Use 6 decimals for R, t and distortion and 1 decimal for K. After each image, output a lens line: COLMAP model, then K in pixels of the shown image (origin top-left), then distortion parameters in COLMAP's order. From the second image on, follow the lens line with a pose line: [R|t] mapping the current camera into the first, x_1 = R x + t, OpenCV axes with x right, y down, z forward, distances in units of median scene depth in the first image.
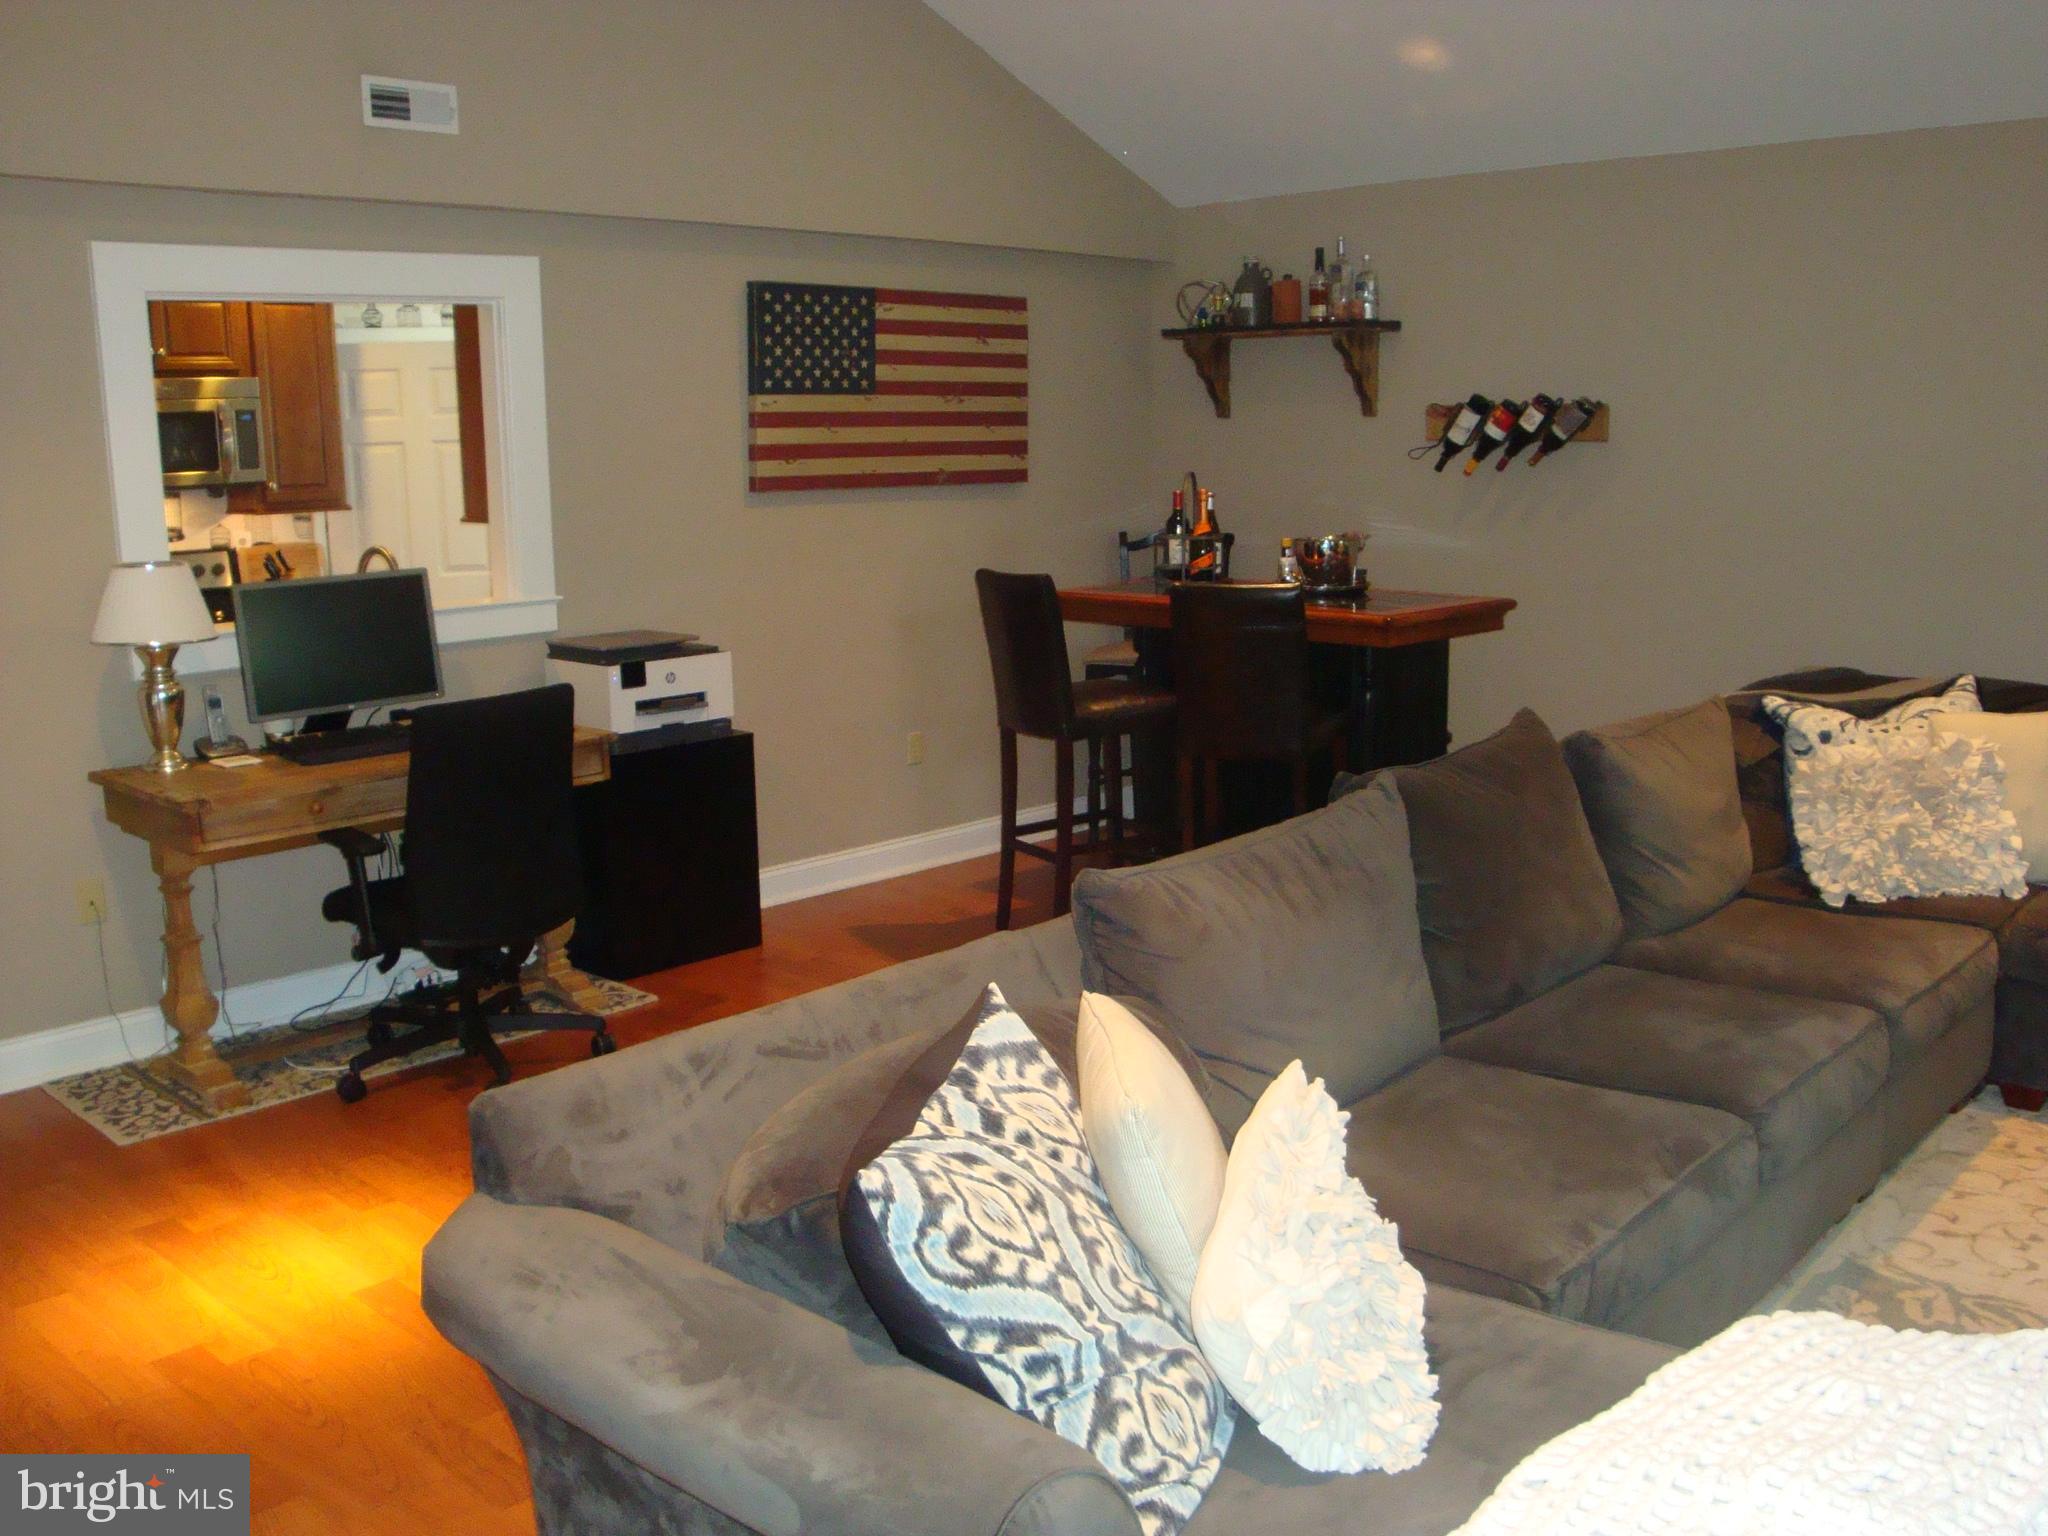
lens RADIAL K [[1866.7, 0, 1022.5], [0, 1866.7, 781.5], [0, 0, 1]] dist [-0.155493, 0.143881]
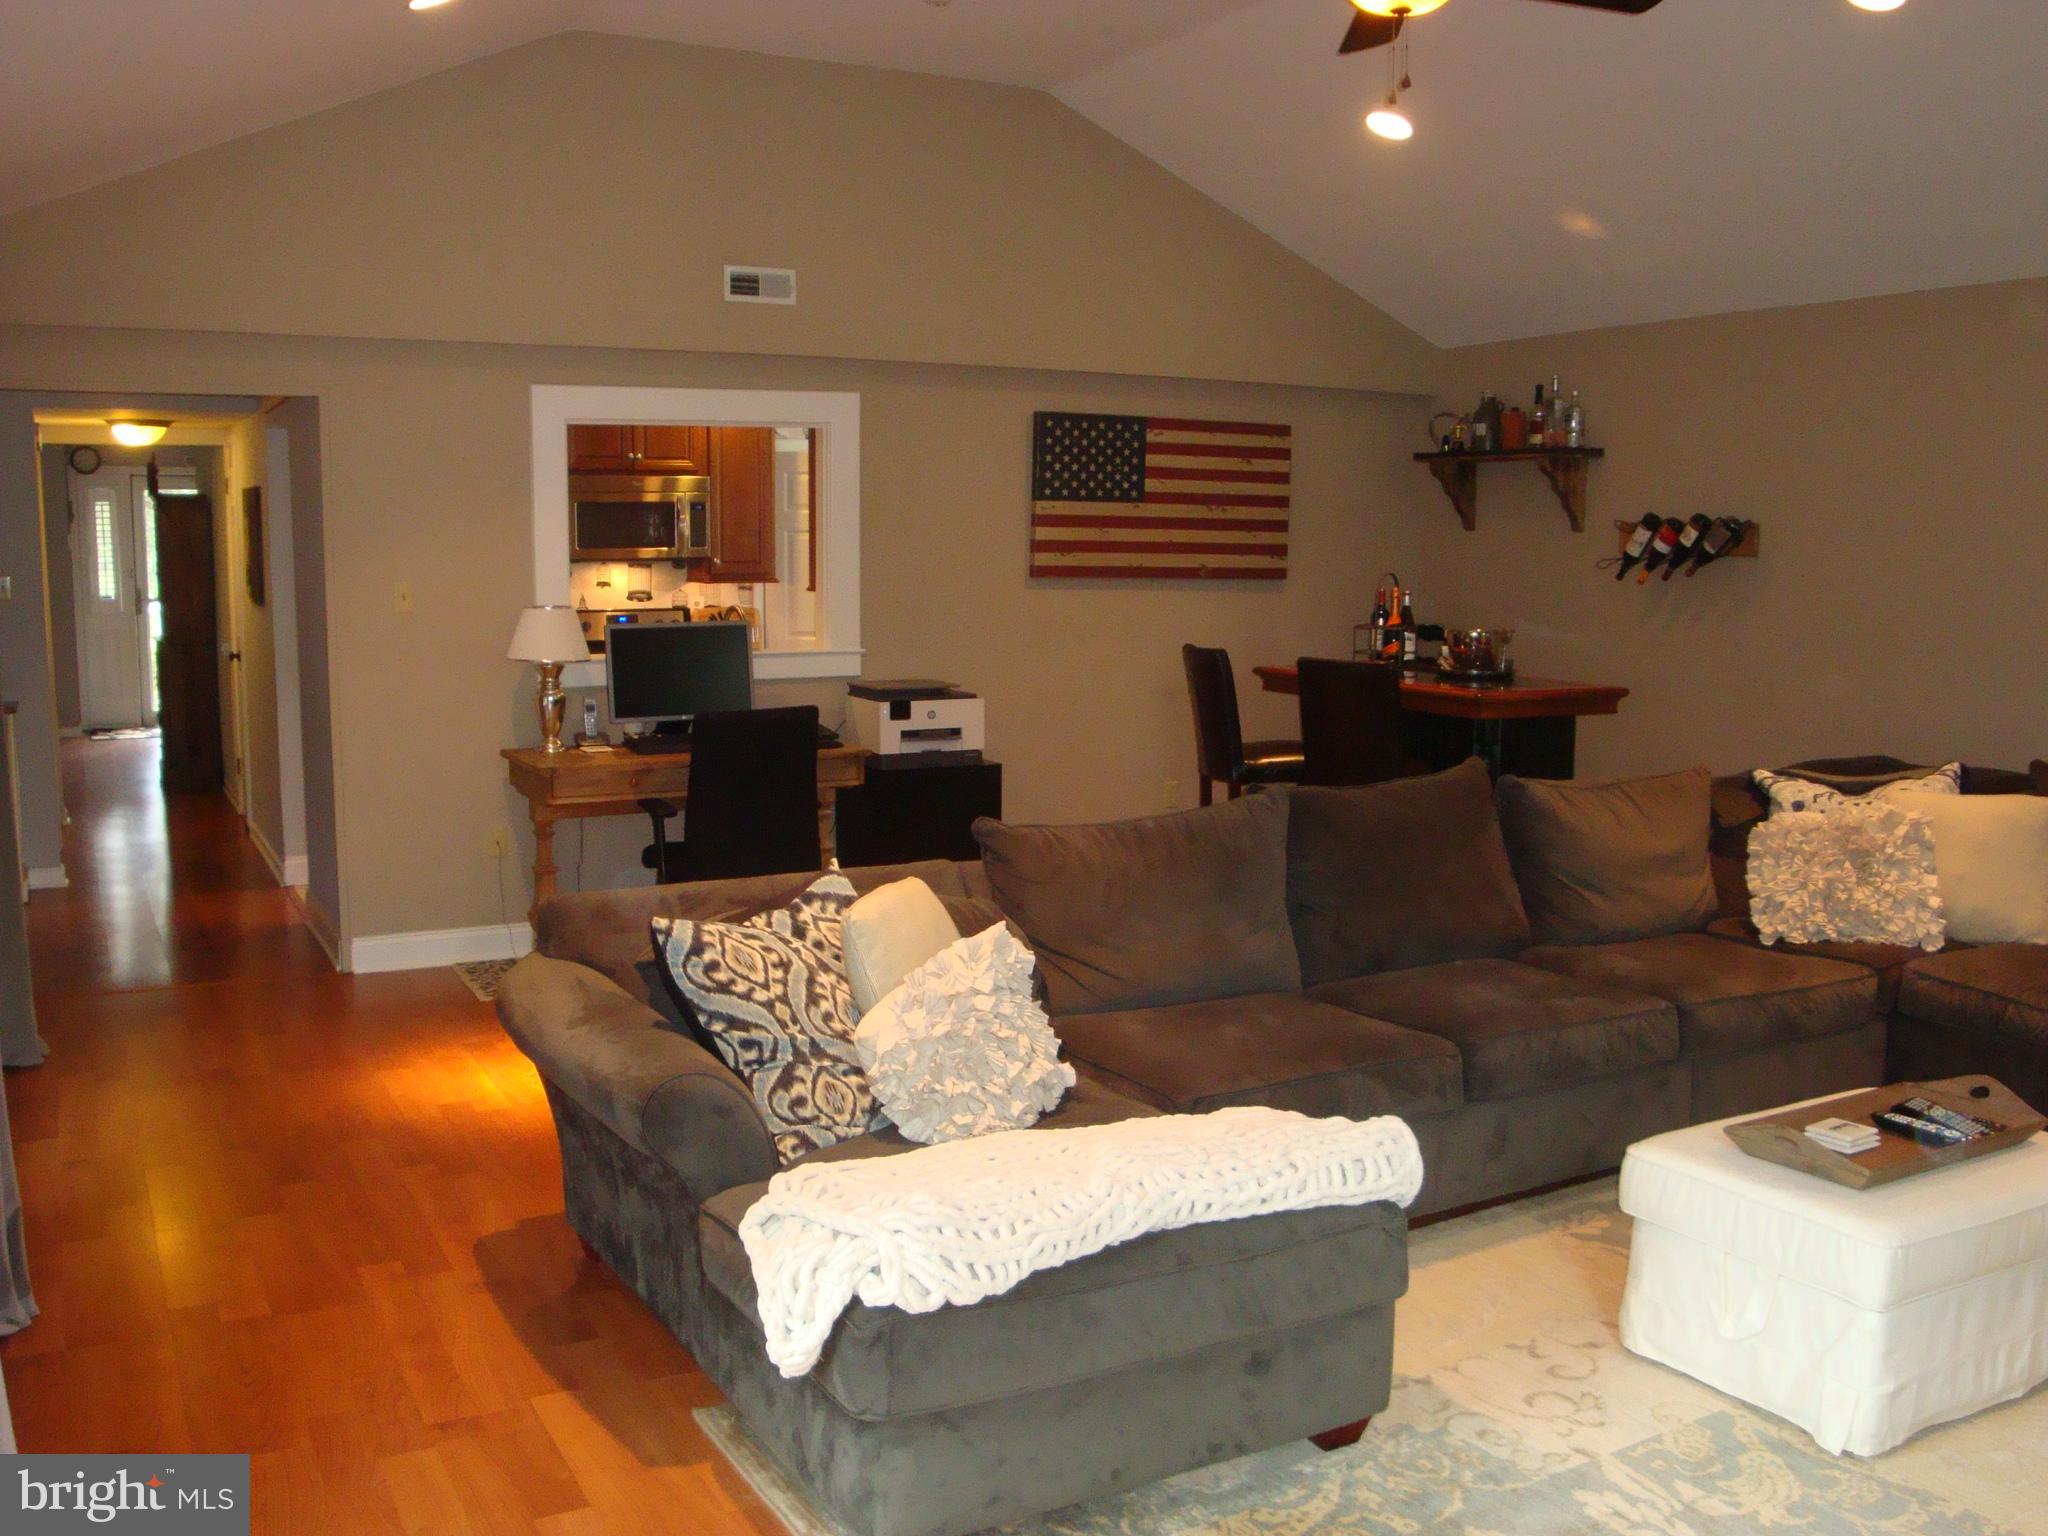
lens RADIAL K [[1866.7, 0, 1022.5], [0, 1866.7, 781.5], [0, 0, 1]] dist [-0.155493, 0.143881]
pose [[0.948708, 0.062809, -0.309853, 0.301880], [-0.080348, 0.995788, -0.044156, 0.046966], [0.305775, 0.066787, 0.949759, -0.237895]]
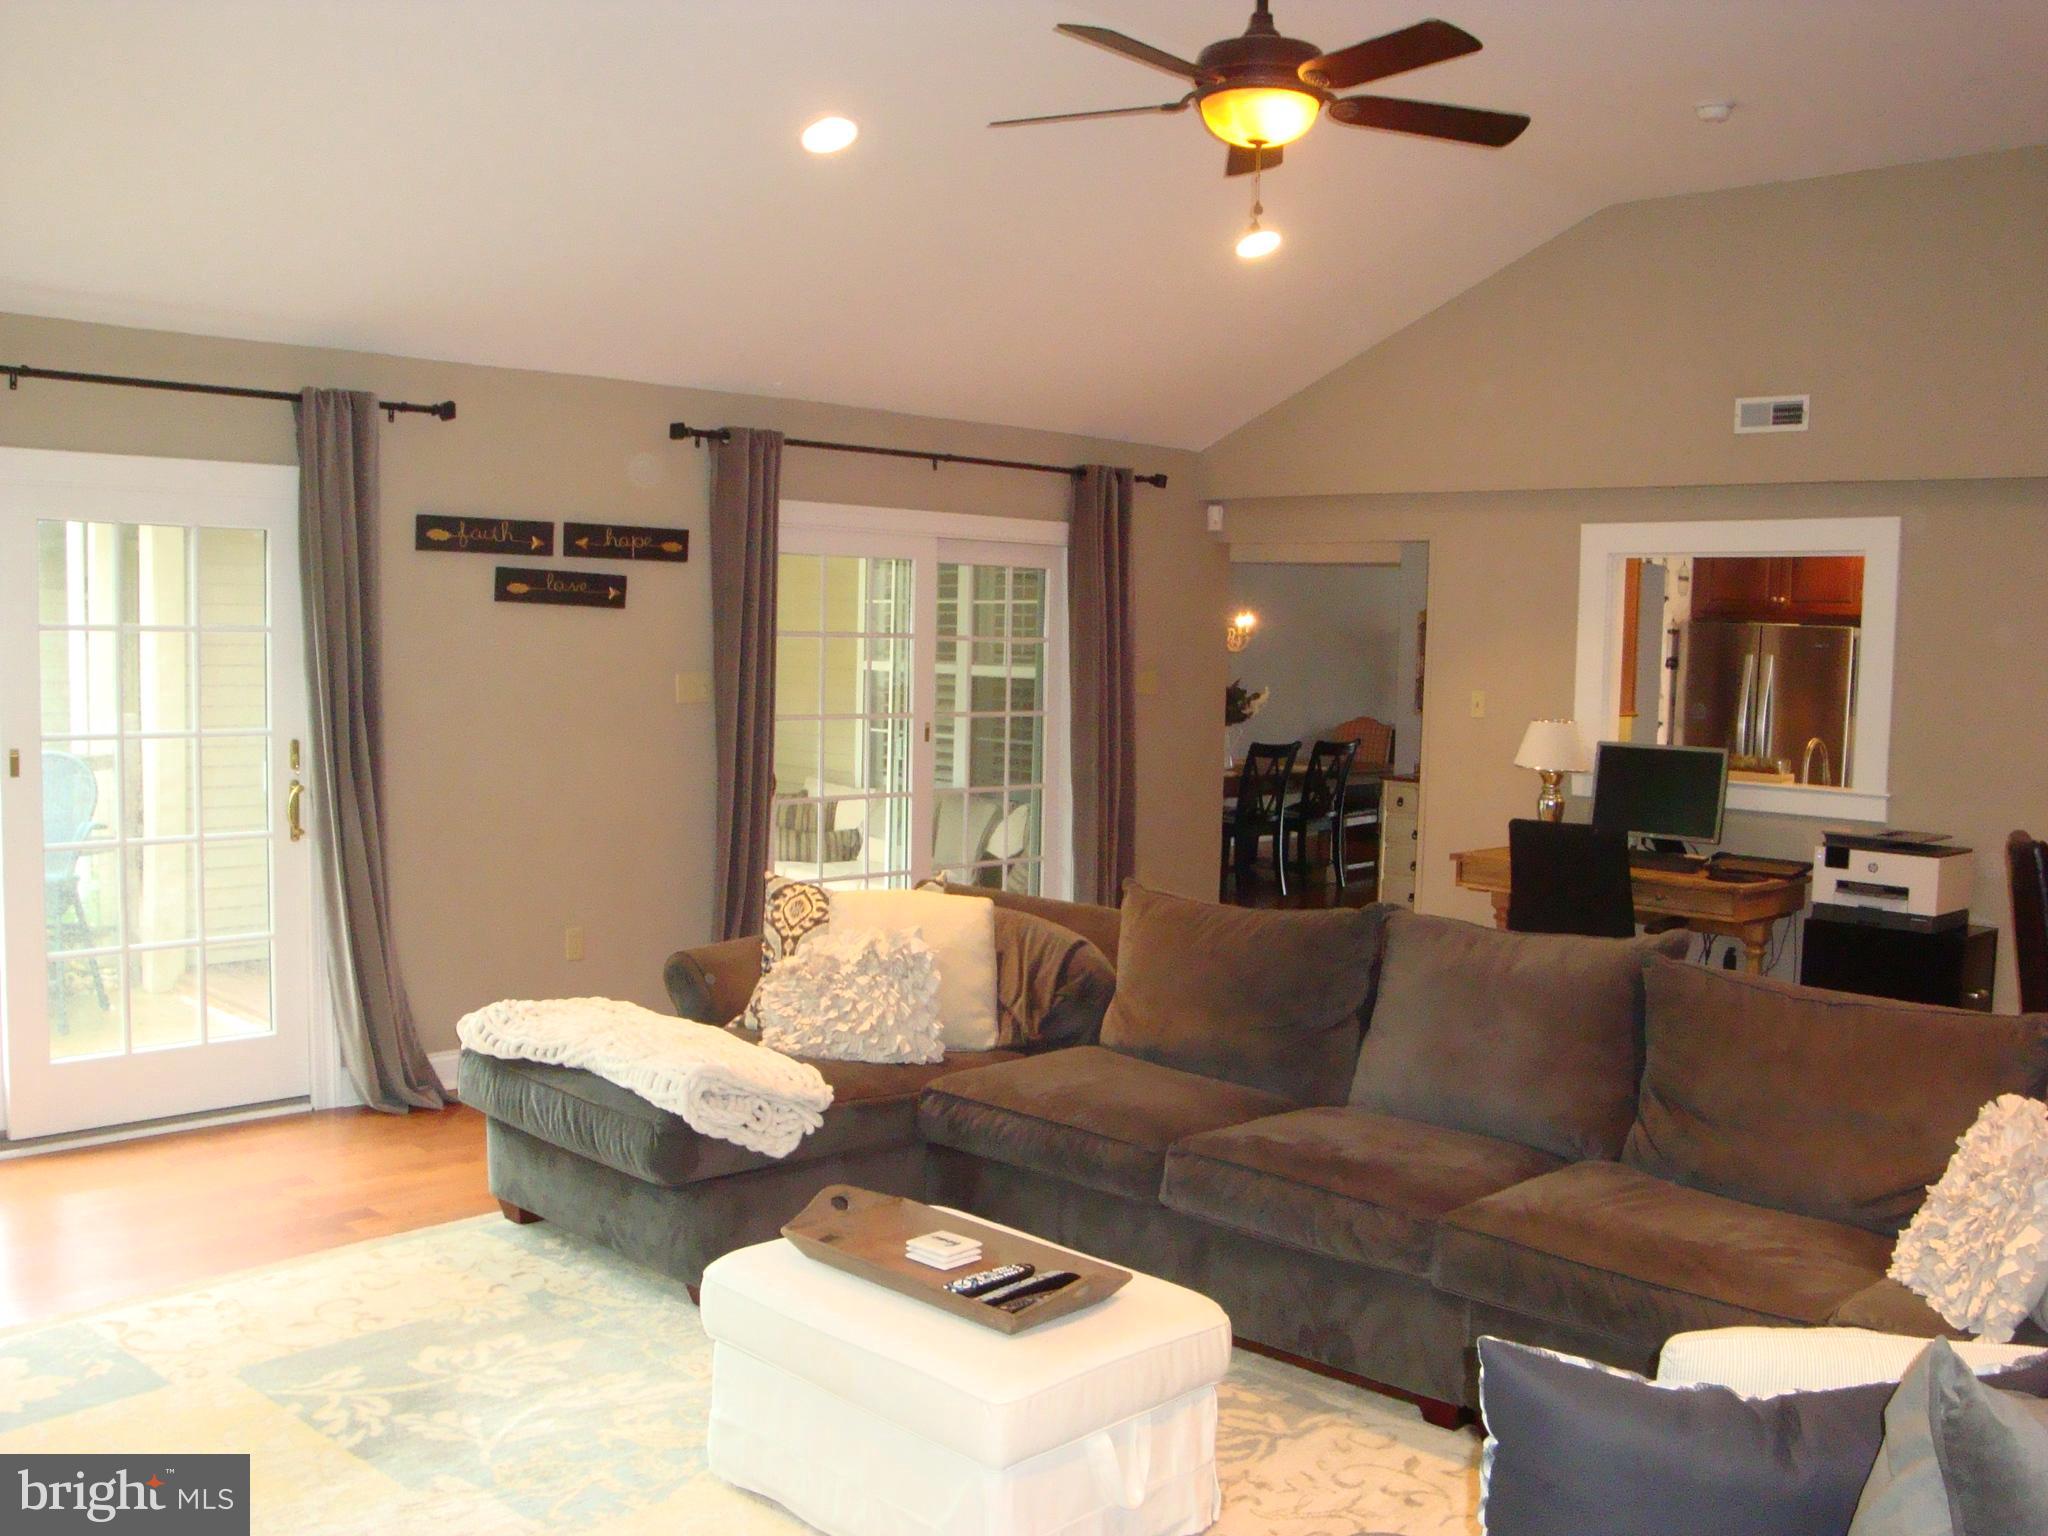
lens RADIAL K [[1866.7, 0, 1022.5], [0, 1866.7, 781.5], [0, 0, 1]] dist [-0.155493, 0.143881]
pose [[-0.036016, 0.094128, -0.994908, 1.048287], [-0.216009, 0.971287, 0.099712, -0.115891], [0.975727, 0.218501, -0.014649, 0.517362]]
